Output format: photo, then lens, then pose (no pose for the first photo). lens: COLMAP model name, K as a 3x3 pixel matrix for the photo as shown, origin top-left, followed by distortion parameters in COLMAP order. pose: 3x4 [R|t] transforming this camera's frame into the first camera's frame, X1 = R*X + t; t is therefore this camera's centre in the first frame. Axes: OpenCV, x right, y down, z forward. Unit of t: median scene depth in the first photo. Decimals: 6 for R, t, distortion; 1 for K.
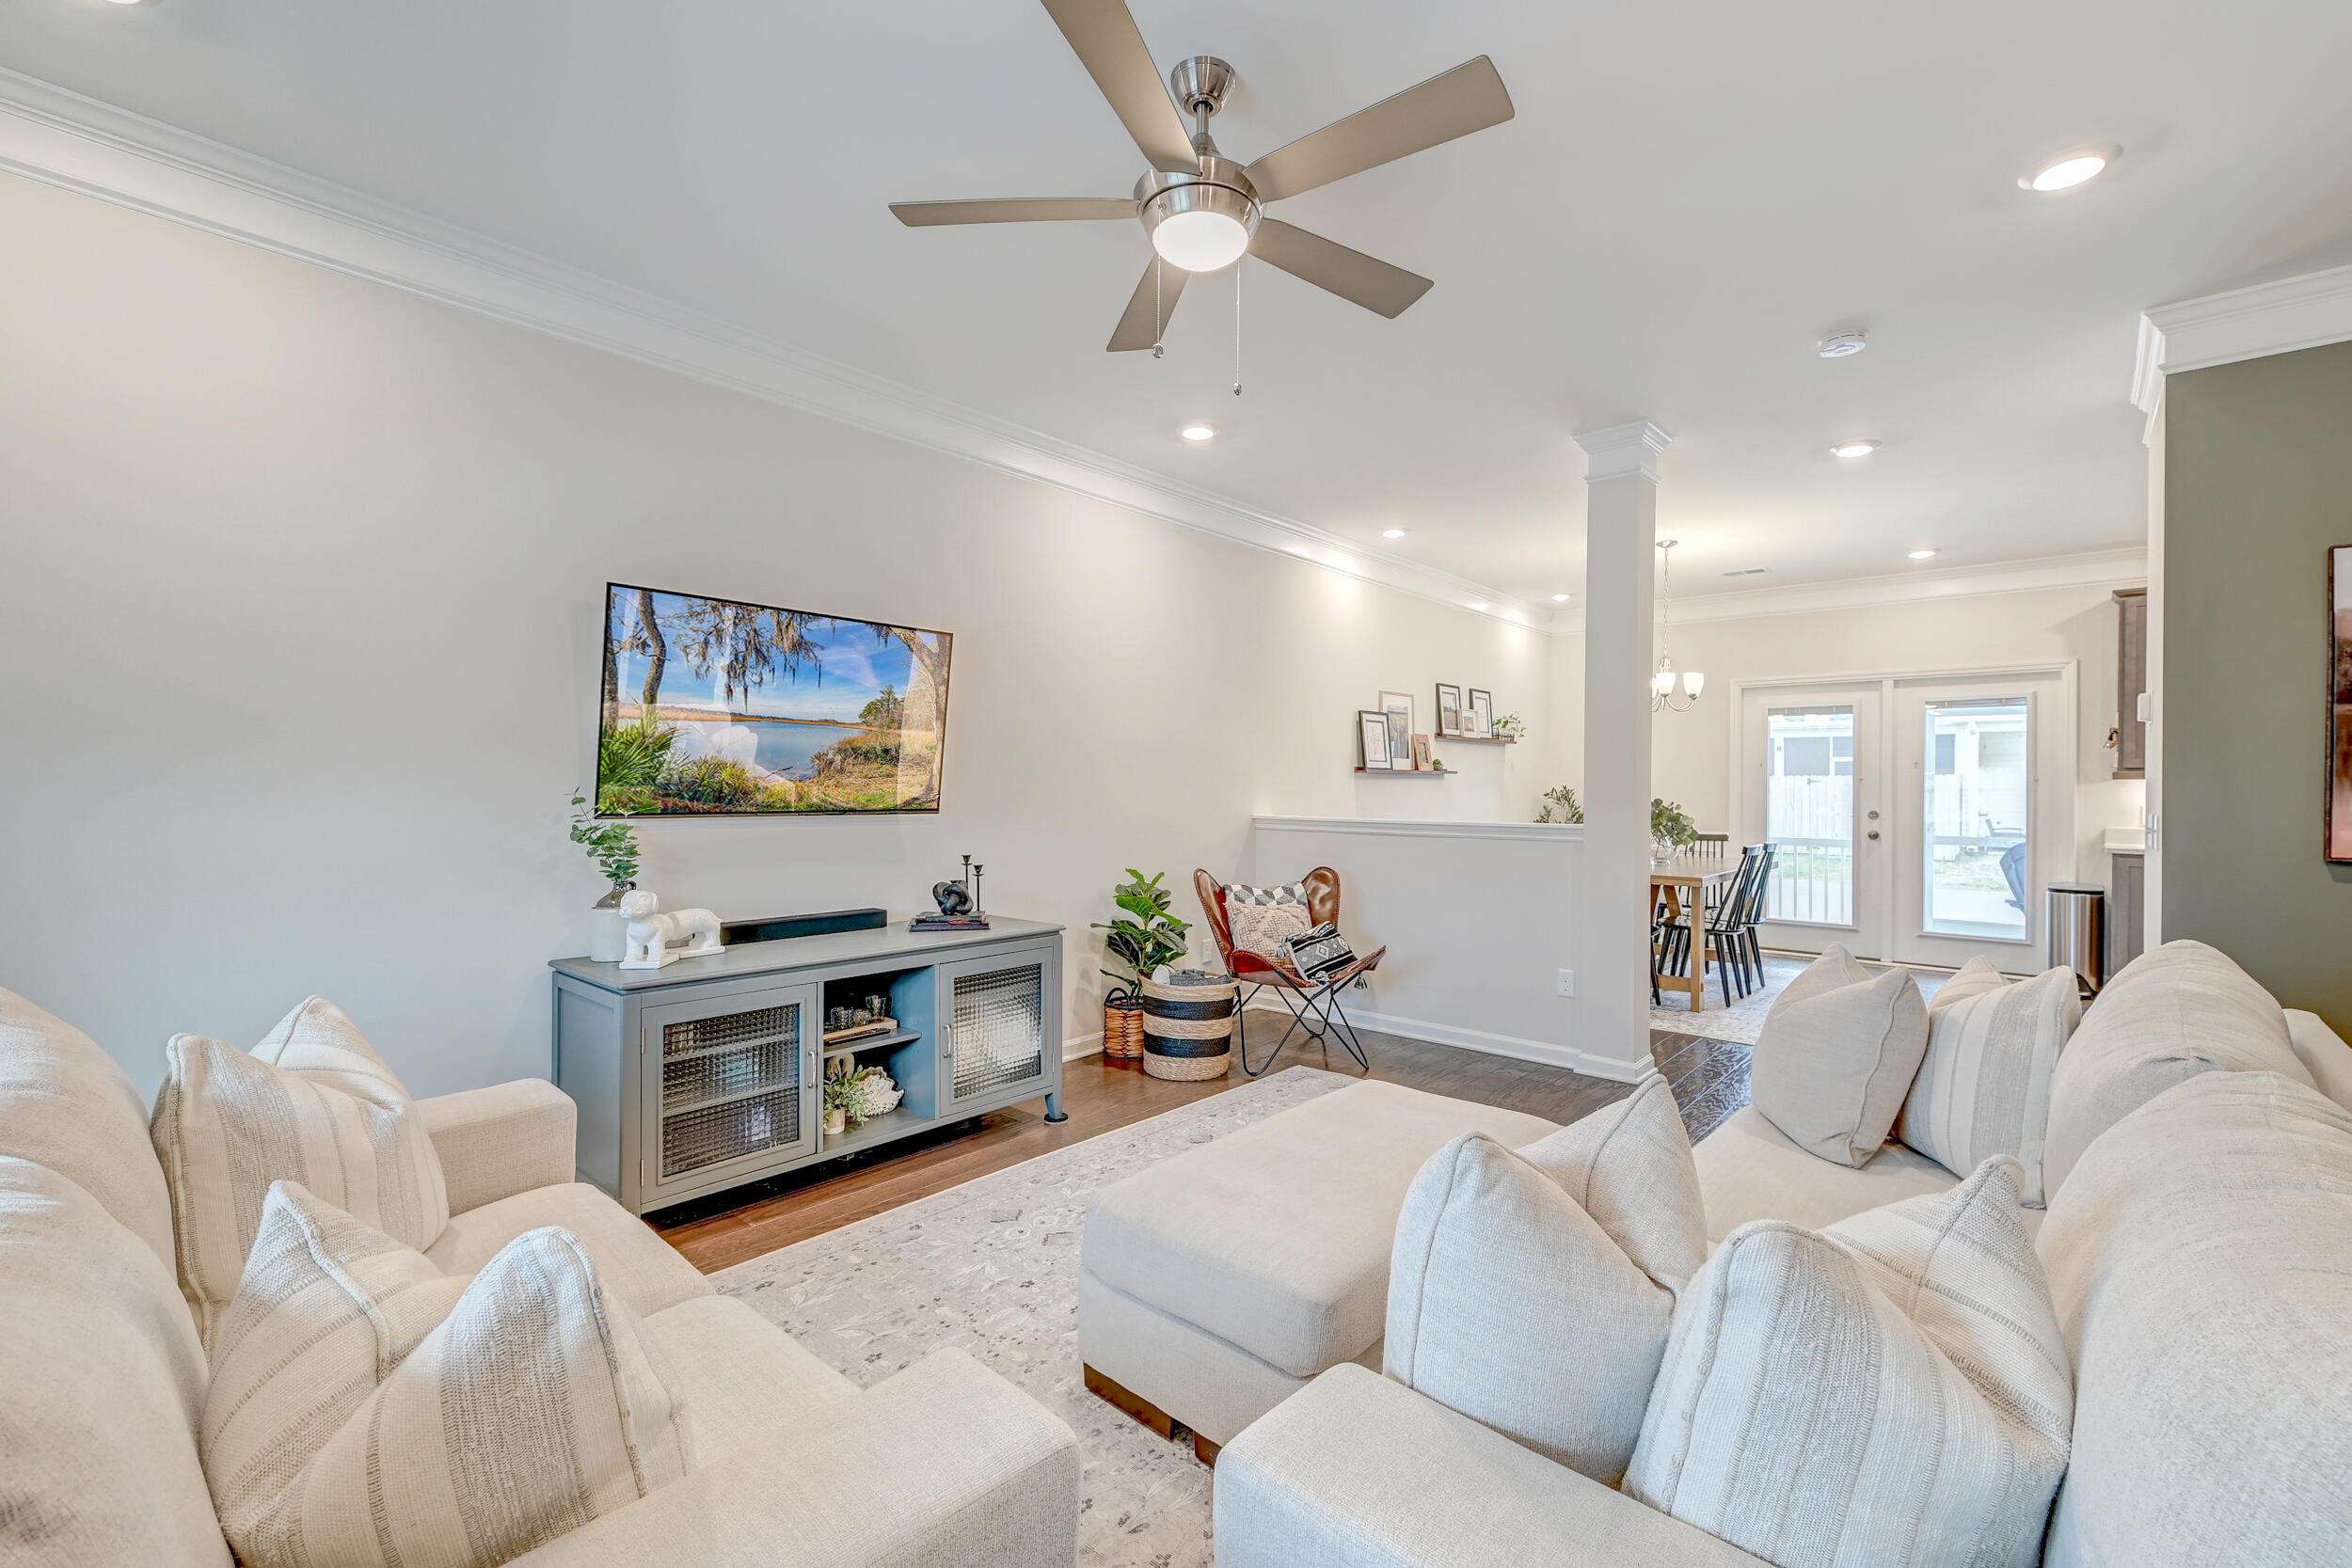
lens RADIAL K [[997.5, 0, 1176.0], [0, 997.5, 784.0], [0, 0, 1]] dist [0.008806, -0.000128]
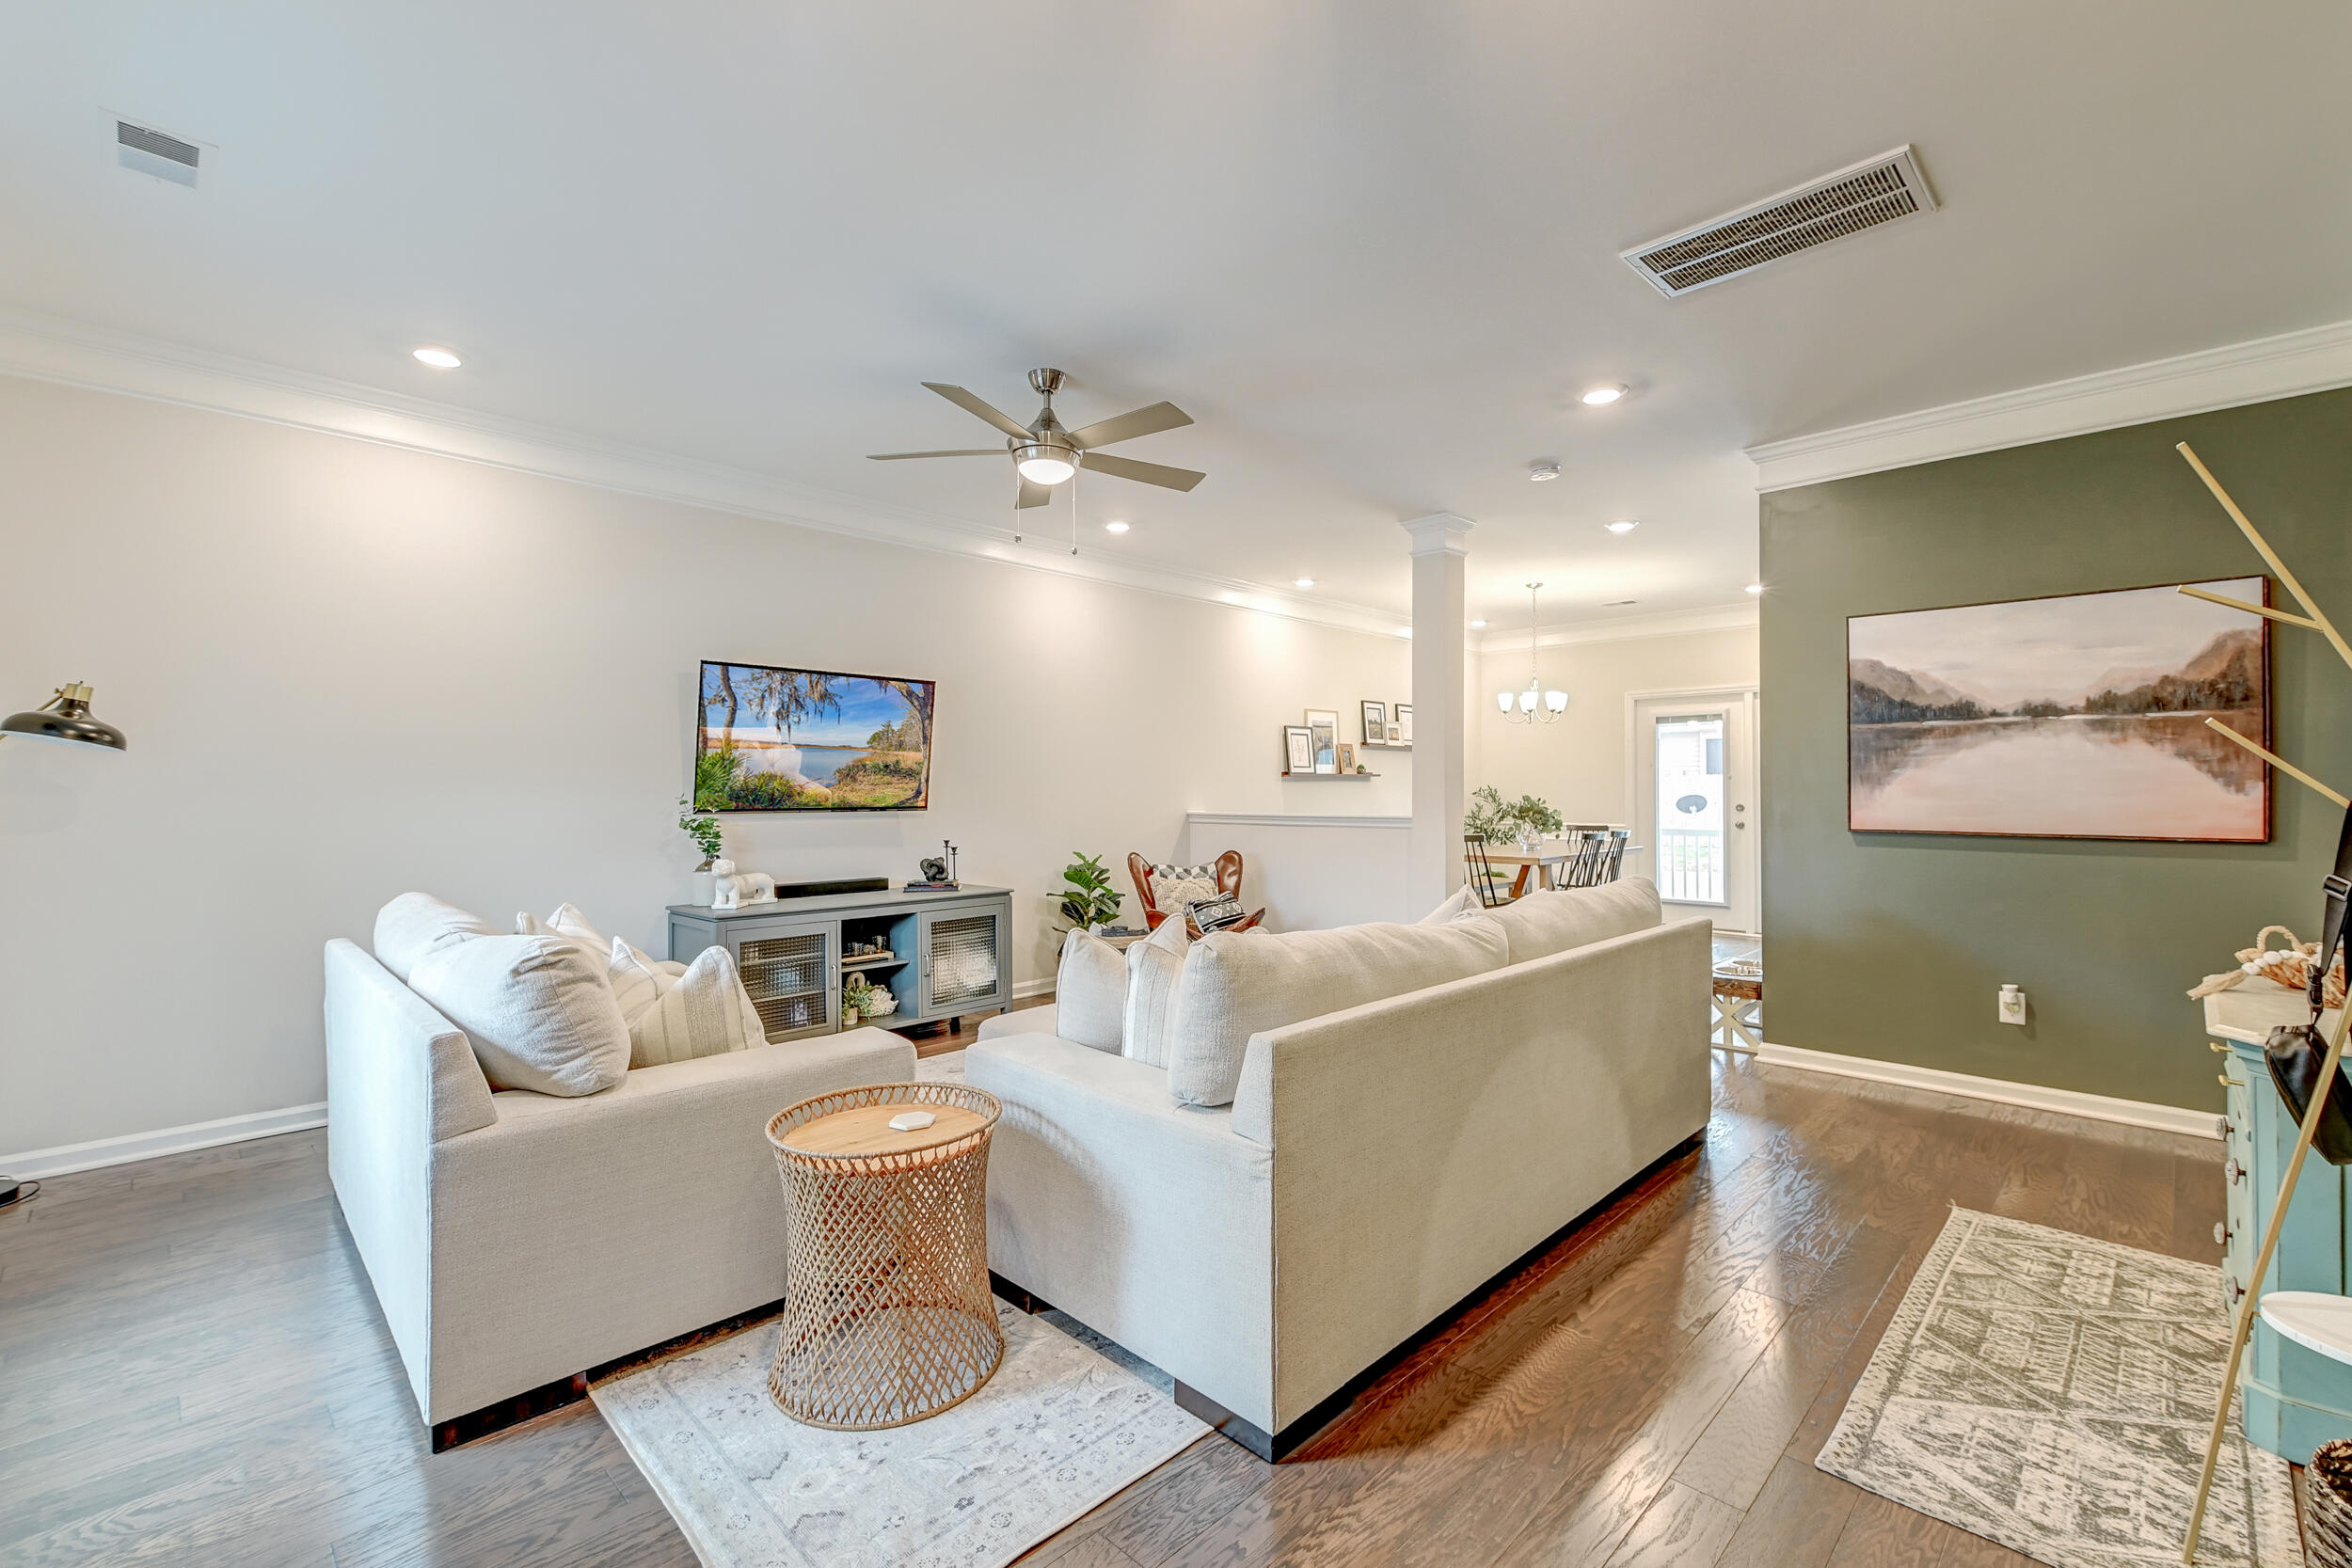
lens RADIAL K [[1009.0, 0, 1176.0], [0, 1009.0, 784.0], [0, 0, 1]] dist [0.014561, -0.000391]
pose [[0.998979, -0.010823, -0.043852, 0.186946], [0.010661, 0.999935, -0.003922, 0.001912], [0.043891, 0.003450, 0.999030, -0.426492]]
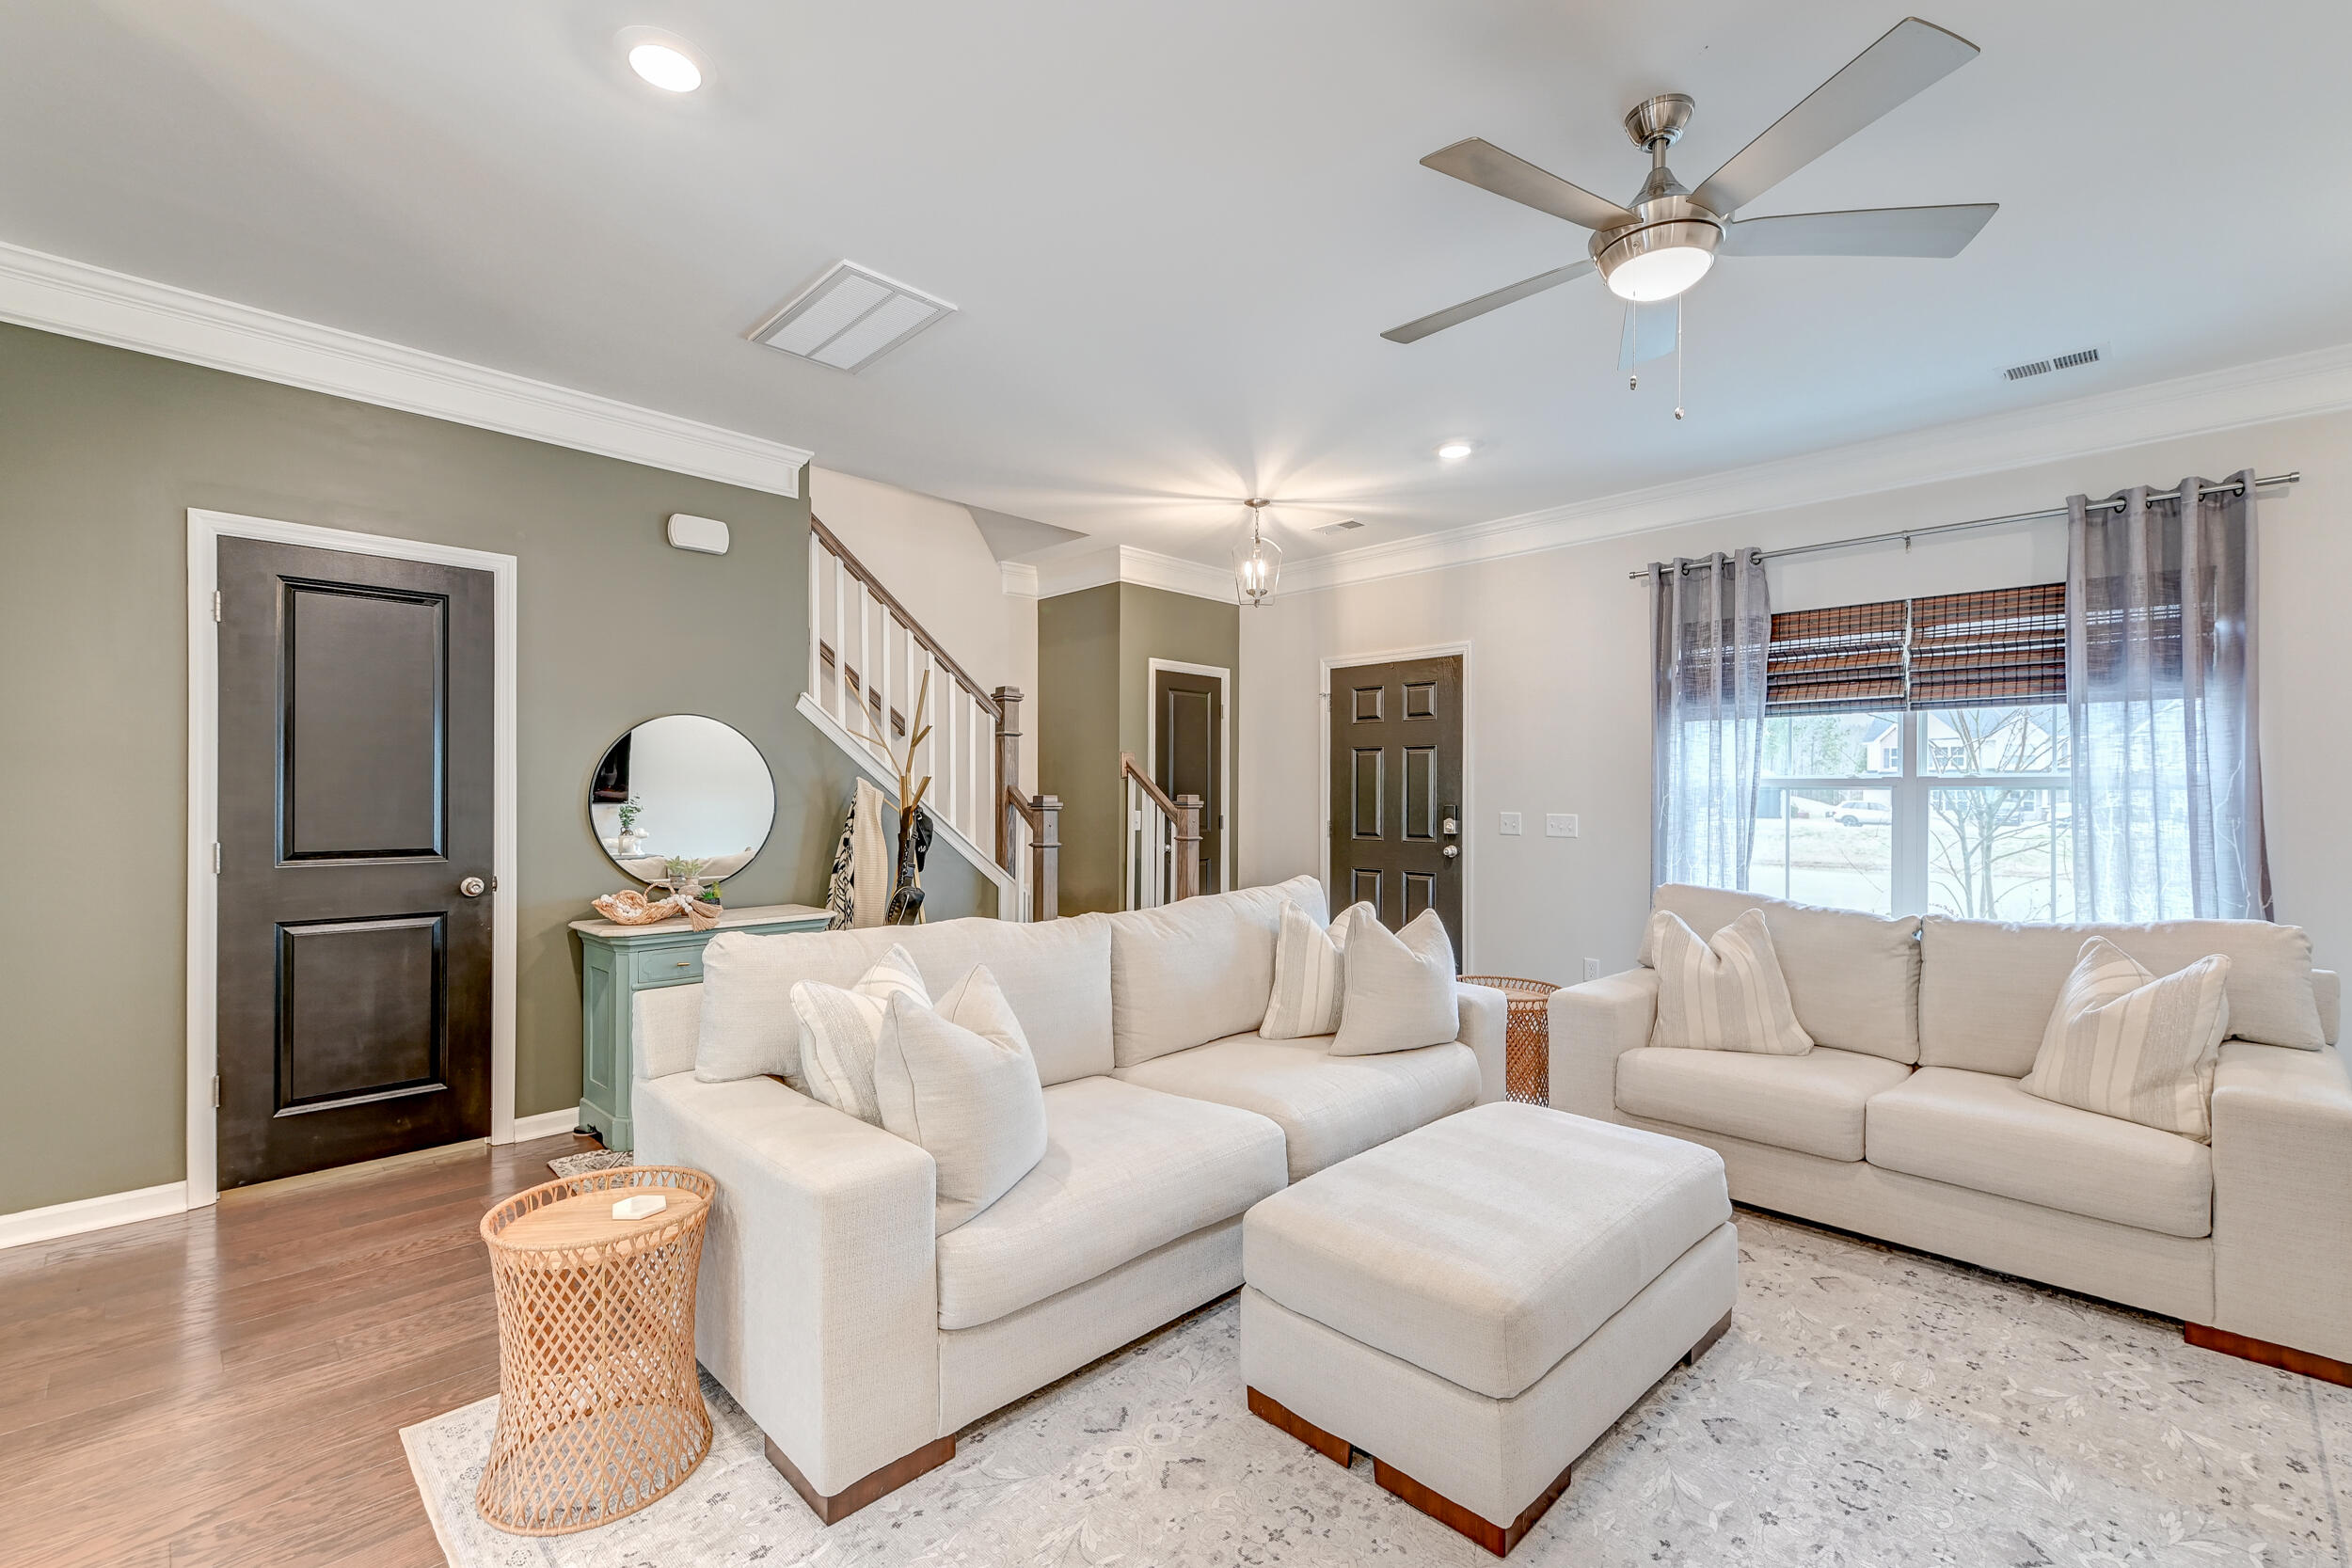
lens RADIAL K [[1009.0, 0, 1176.0], [0, 1009.0, 784.0], [0, 0, 1]] dist [0.014561, -0.000391]
pose [[-0.998977, -0.009244, 0.044266, 0.271137], [-0.009915, 0.999839, -0.014962, 0.001647], [-0.044120, -0.015385, -0.998908, 1.204823]]
